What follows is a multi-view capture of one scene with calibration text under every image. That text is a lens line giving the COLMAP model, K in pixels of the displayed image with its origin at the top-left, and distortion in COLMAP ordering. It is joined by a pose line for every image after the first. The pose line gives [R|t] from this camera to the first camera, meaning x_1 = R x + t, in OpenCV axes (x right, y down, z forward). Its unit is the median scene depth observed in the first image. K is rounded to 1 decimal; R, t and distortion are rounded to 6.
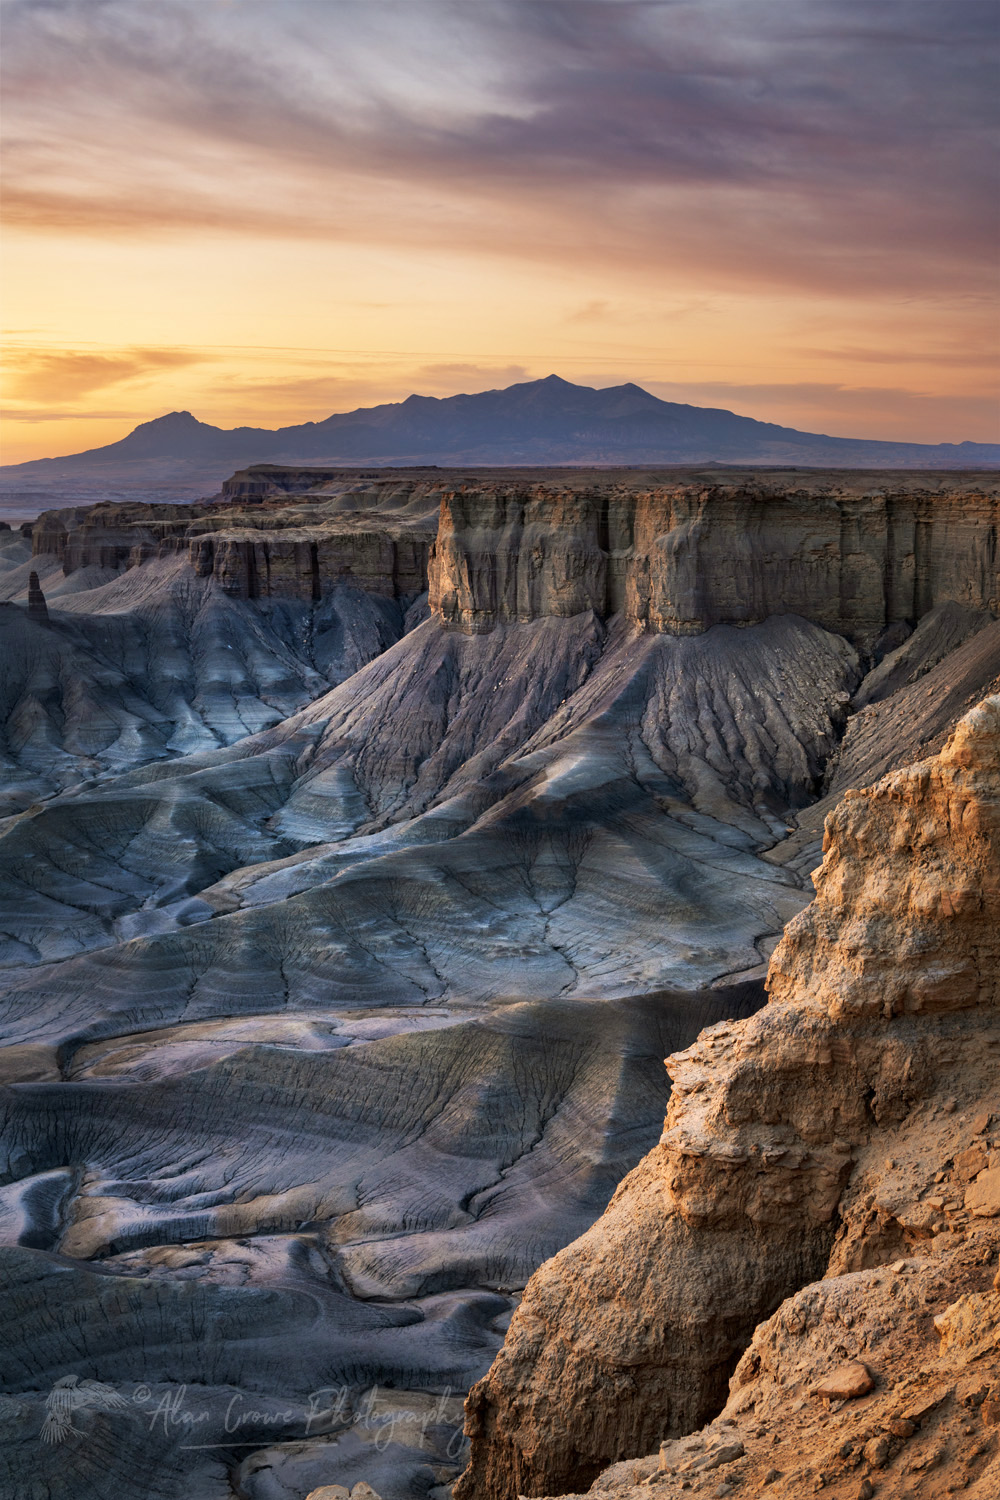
lens RADIAL K [[1812.3, 0, 500.0], [0, 1812.3, 750.0], [0, 0, 1]] dist [0.041469, -0.000791]
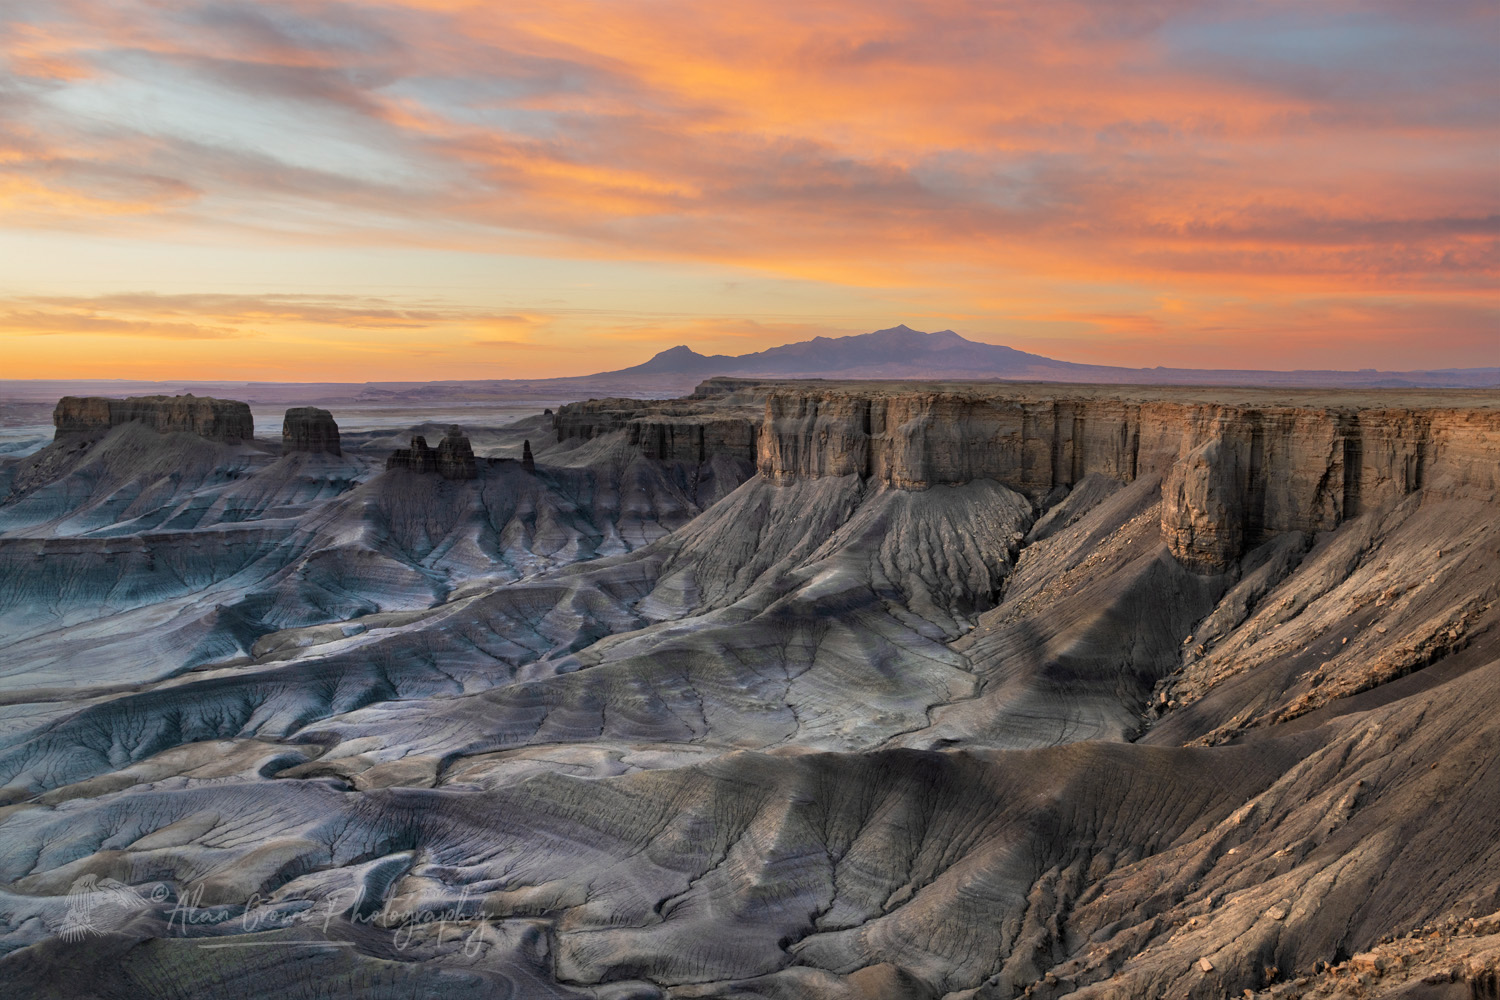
lens RADIAL K [[1057.2, 0, 722.3], [0, 1057.2, 503.6], [0, 0, 1]] dist [0.023128, -0.002149]
pose [[0.987467, 0.025749, -0.155714, 0.090033], [-0.031543, 0.998895, -0.034852, -0.019037], [0.154644, 0.039327, 0.987187, 0.120027]]
